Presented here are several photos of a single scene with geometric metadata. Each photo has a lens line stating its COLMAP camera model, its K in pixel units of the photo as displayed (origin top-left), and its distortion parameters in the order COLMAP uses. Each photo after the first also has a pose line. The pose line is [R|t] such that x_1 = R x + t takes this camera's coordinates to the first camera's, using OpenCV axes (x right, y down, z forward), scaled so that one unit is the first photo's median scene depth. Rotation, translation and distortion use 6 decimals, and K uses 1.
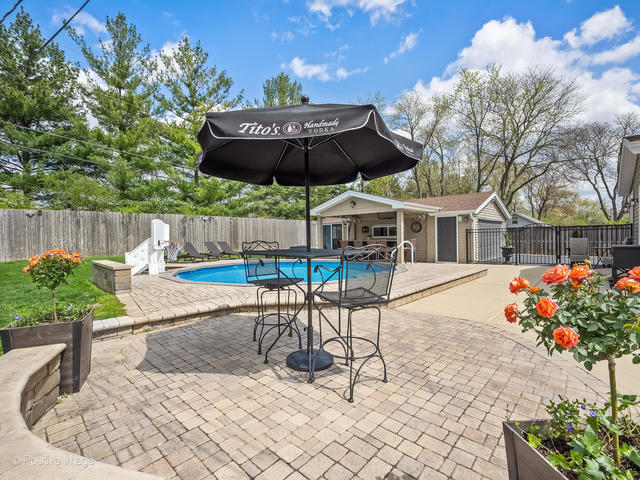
lens RADIAL K [[301.2, 0, 320.0], [0, 301.2, 240.0], [0, 0, 1]] dist [-0.000622, -0.000175]
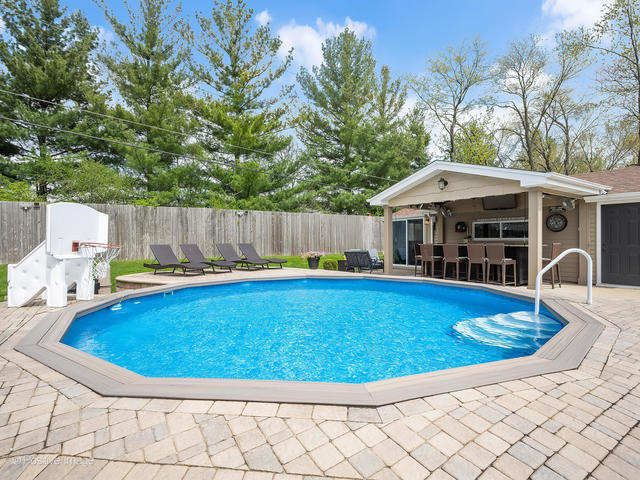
lens RADIAL K [[339.0, 0, 320.0], [0, 339.0, 240.0], [0, 0, 1]] dist [-0.001877, -0.000335]
pose [[0.975593, 0.009344, -0.219387, 0.014026], [-0.009848, 0.999951, -0.001205, -0.003153], [0.219365, 0.003337, 0.975637, 0.197783]]
